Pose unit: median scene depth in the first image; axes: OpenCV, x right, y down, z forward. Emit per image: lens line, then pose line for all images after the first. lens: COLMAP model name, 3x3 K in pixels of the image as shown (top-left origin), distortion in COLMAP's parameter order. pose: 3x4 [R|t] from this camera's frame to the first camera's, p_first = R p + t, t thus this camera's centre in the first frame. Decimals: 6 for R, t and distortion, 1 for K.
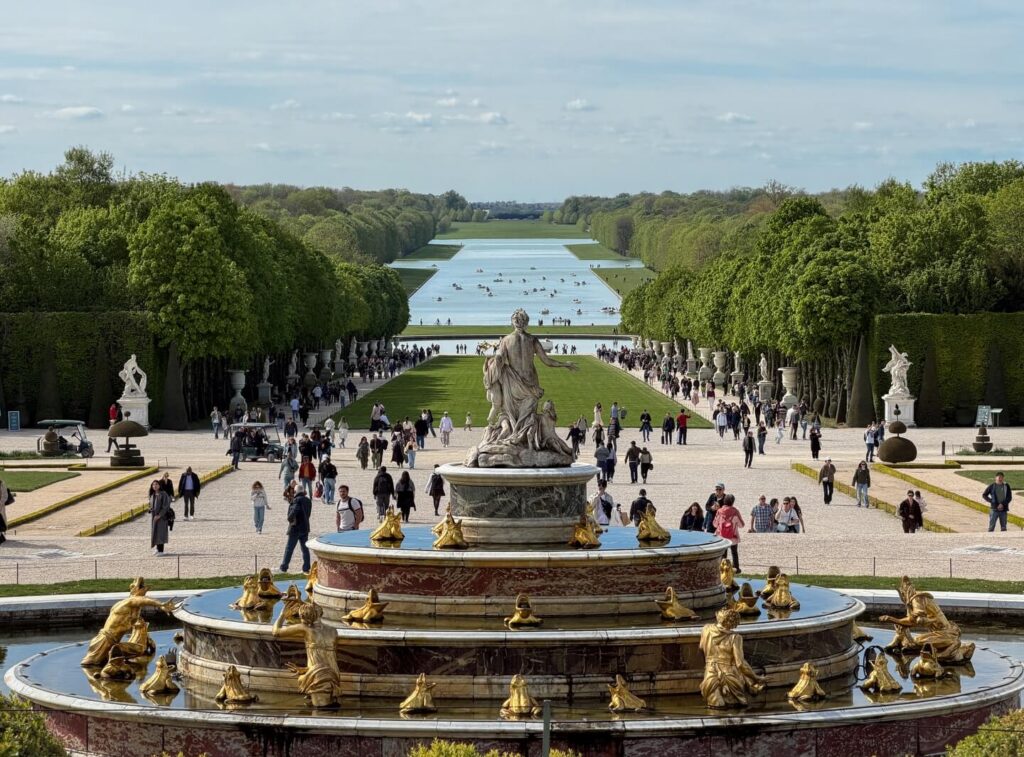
lens RADIAL K [[2687.3, 0, 508.5], [0, 2687.3, 382.2], [0, 0, 1]] dist [0.011722, 0.000000]
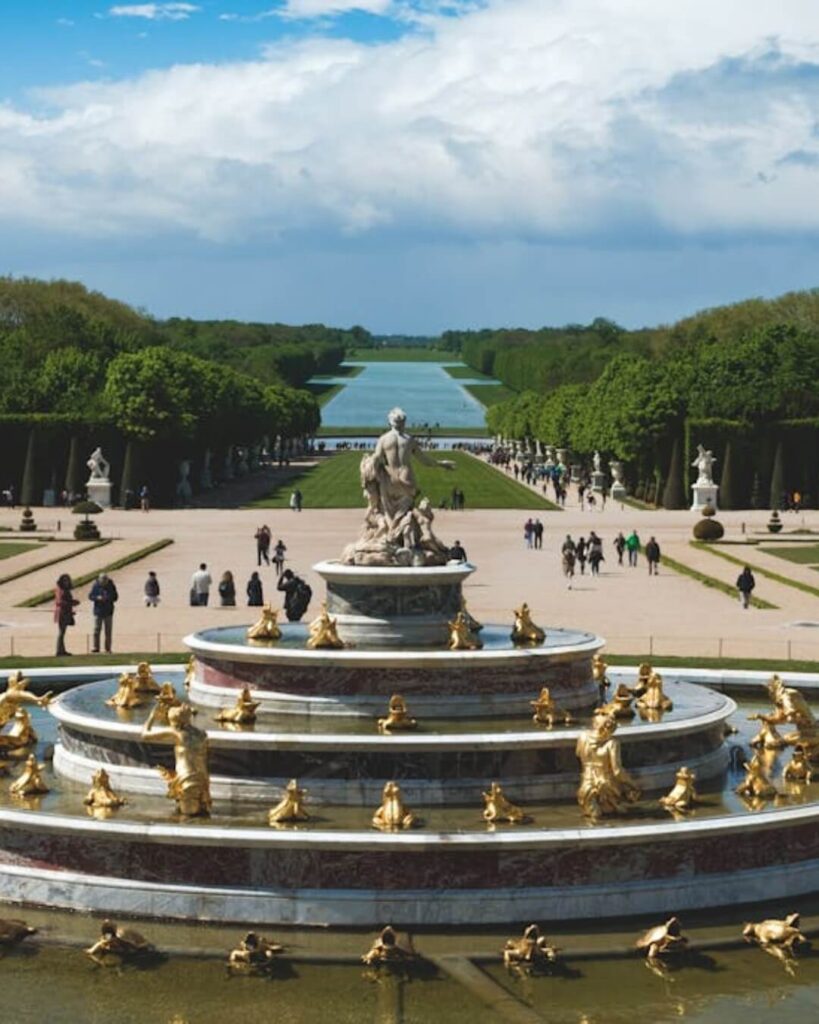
lens RADIAL K [[1995.2, 0, 409.6], [0, 1995.2, 508.4], [0, 0, 1]] dist [-0.017409, 0.000000]
pose [[0.999955, 0.007945, 0.005122, 0.005448], [-0.008042, 0.999782, 0.019277, -0.004338], [-0.004968, -0.019317, 0.999801, 0.261607]]
